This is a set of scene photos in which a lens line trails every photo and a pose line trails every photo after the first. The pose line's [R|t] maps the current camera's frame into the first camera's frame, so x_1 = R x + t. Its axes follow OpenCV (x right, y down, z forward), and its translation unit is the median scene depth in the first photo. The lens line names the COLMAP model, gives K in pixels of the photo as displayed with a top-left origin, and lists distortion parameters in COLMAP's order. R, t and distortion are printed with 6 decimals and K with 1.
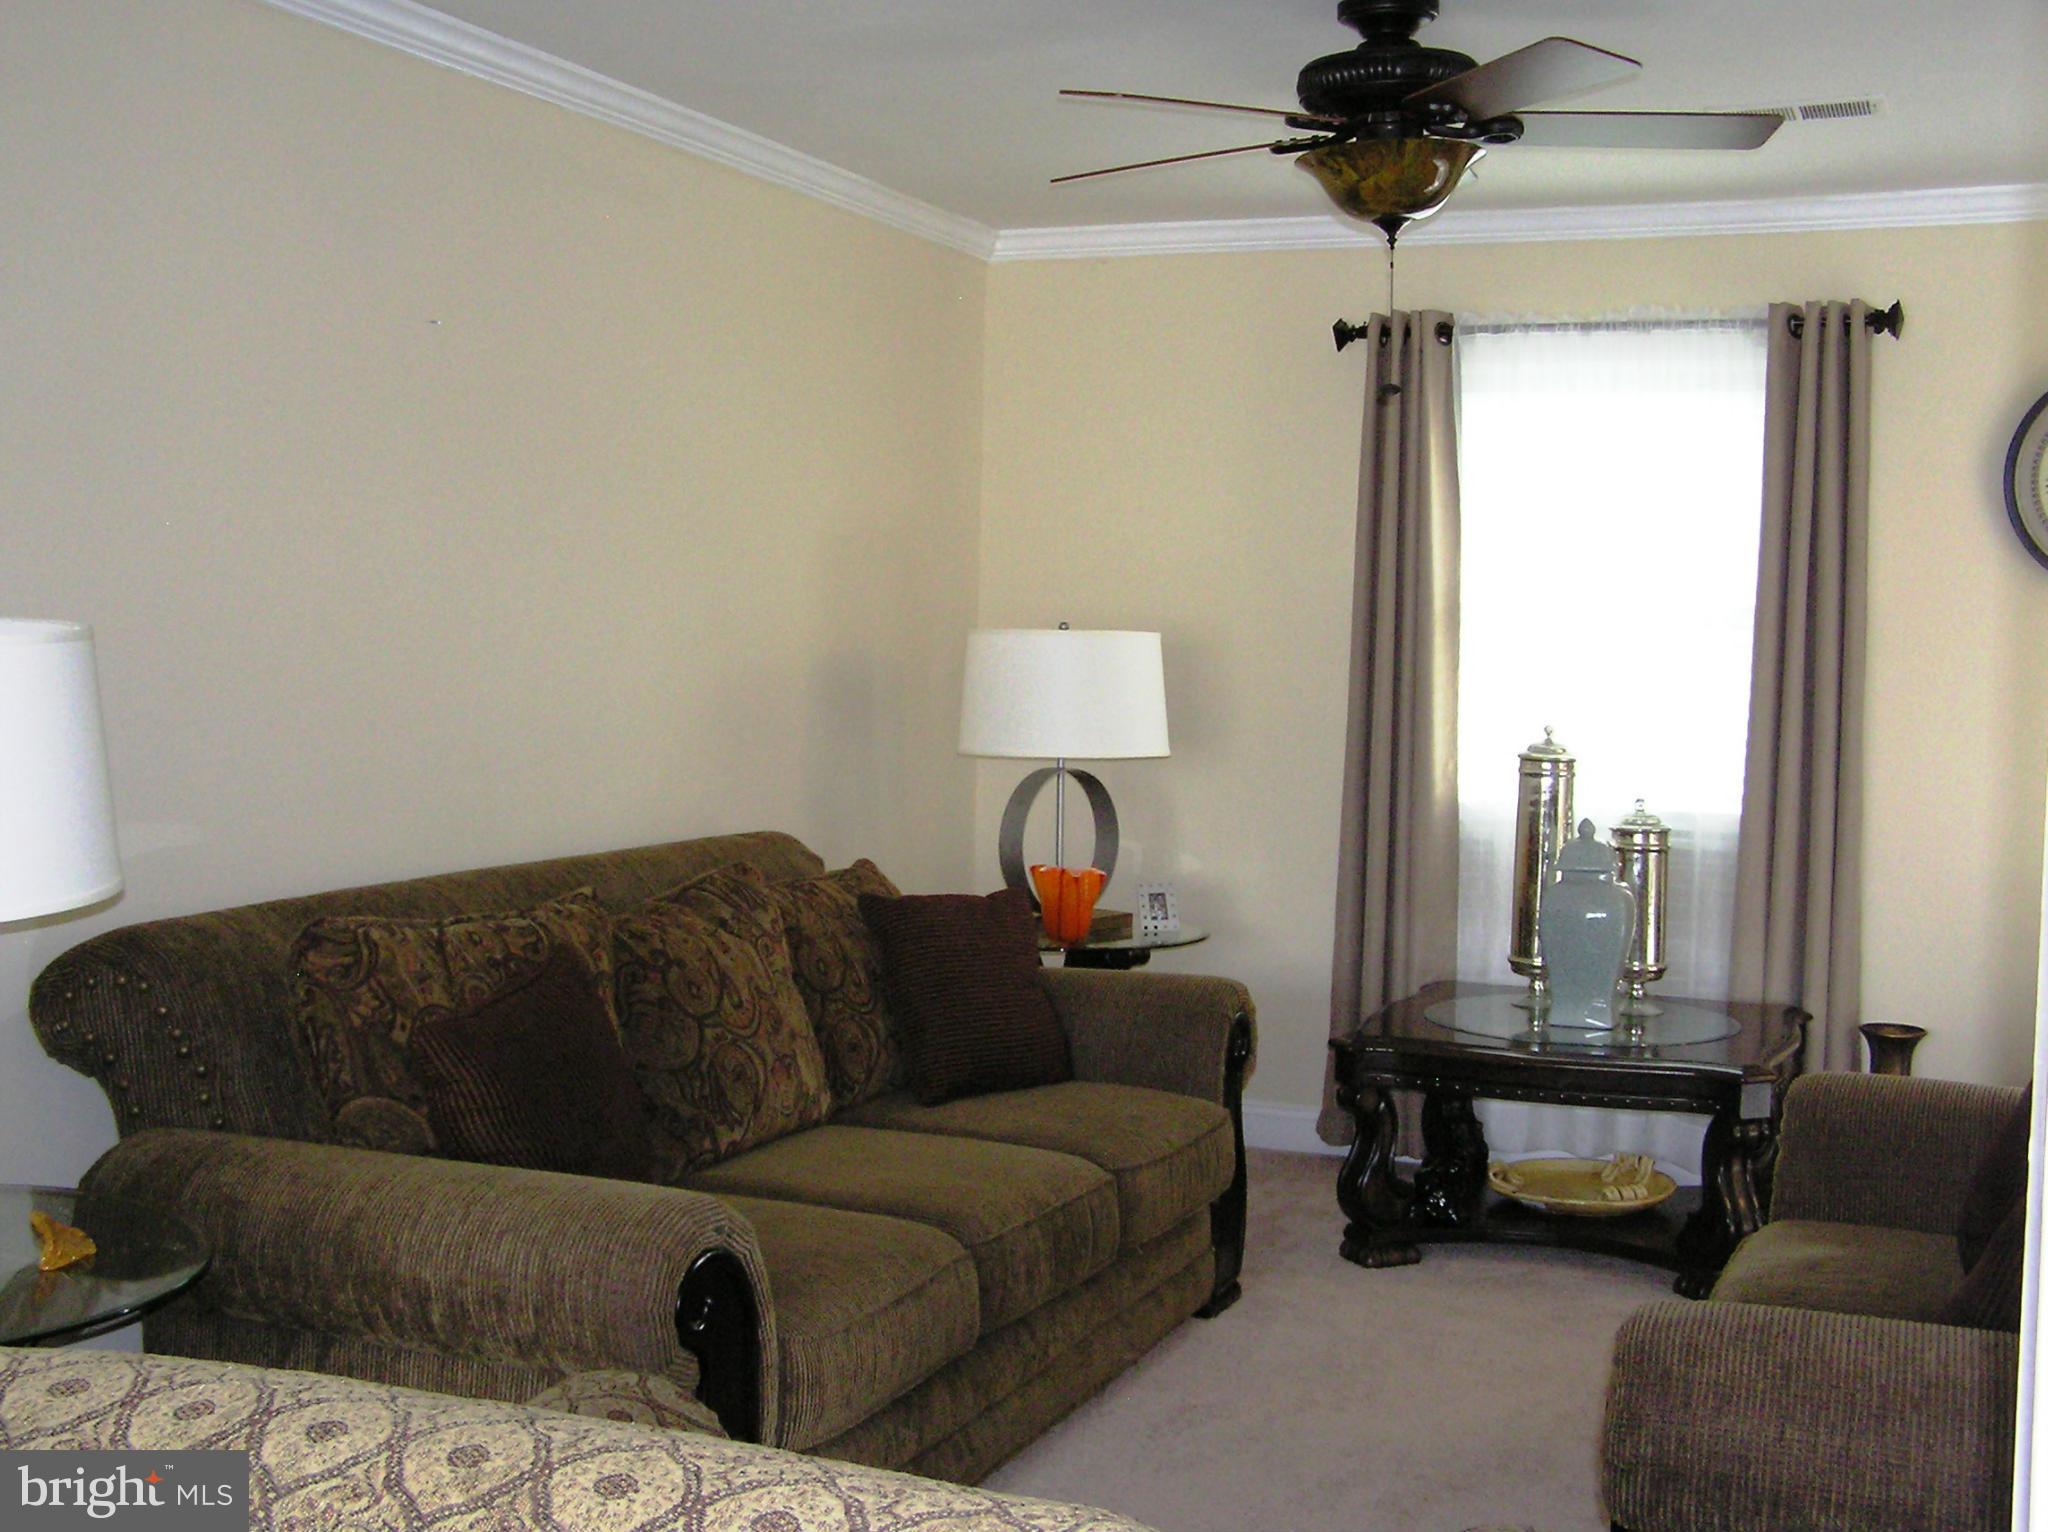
lens RADIAL K [[2371.8, 0, 1017.2], [0, 2371.8, 799.7], [0, 0, 1]] dist [-0.213913, 0.430939]
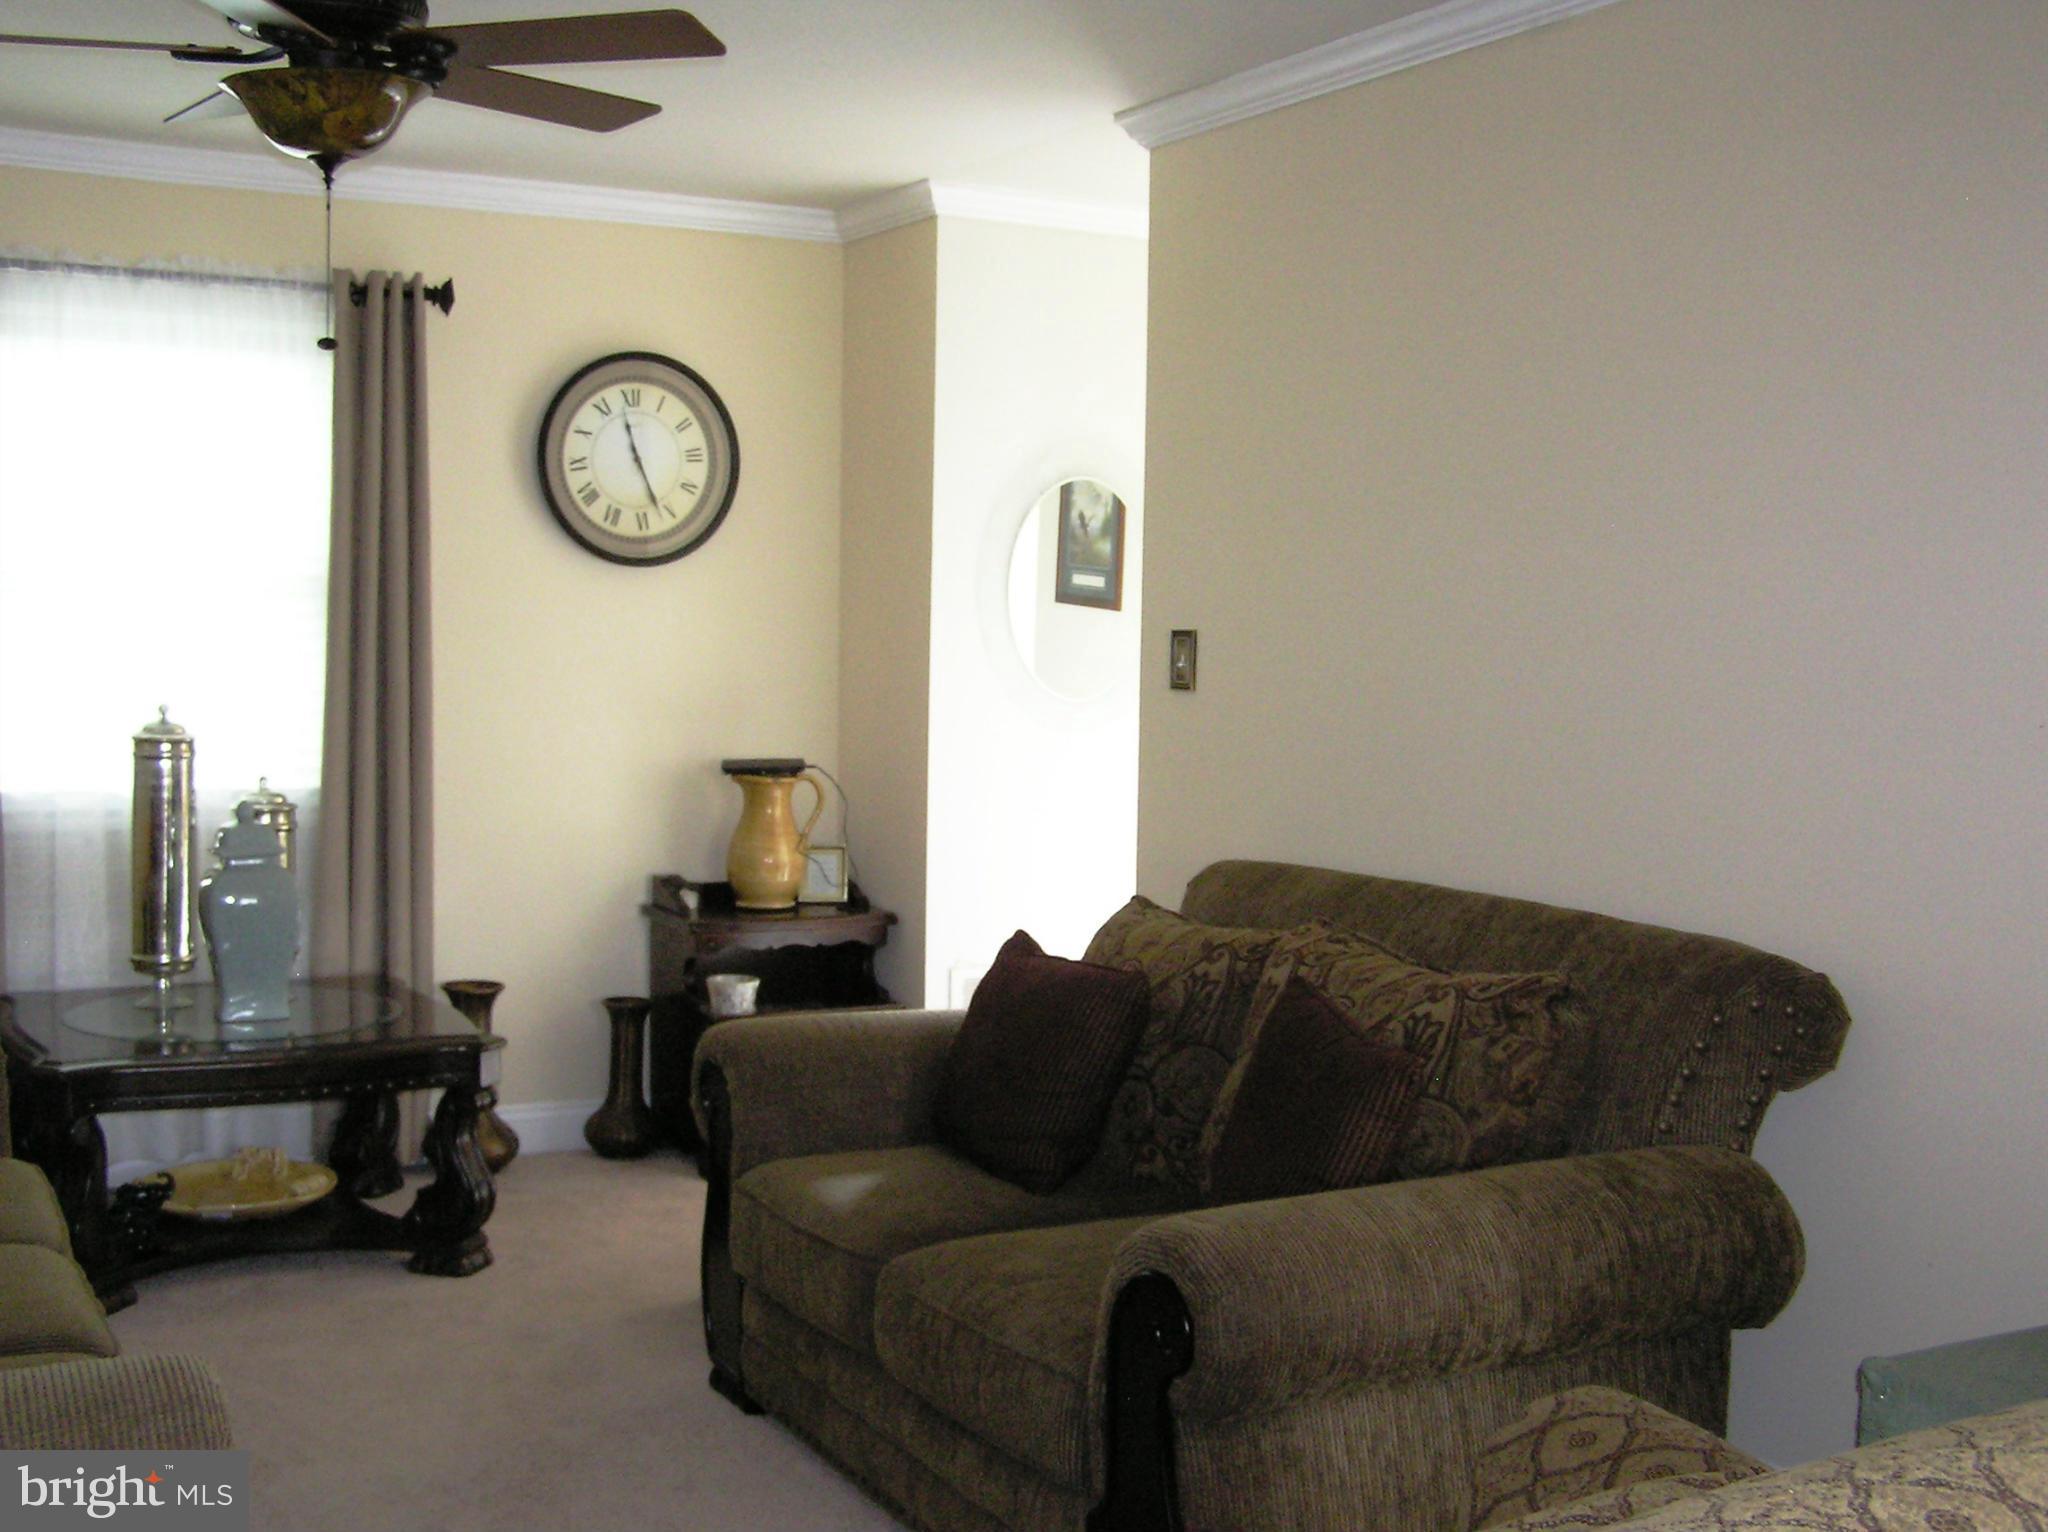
lens RADIAL K [[2371.8, 0, 1017.2], [0, 2371.8, 799.7], [0, 0, 1]] dist [-0.213913, 0.430939]
pose [[0.621054, -0.061025, 0.781388, -0.282992], [0.046872, 0.998072, 0.040693, -0.015225], [-0.782365, 0.011353, 0.622717, 0.161935]]
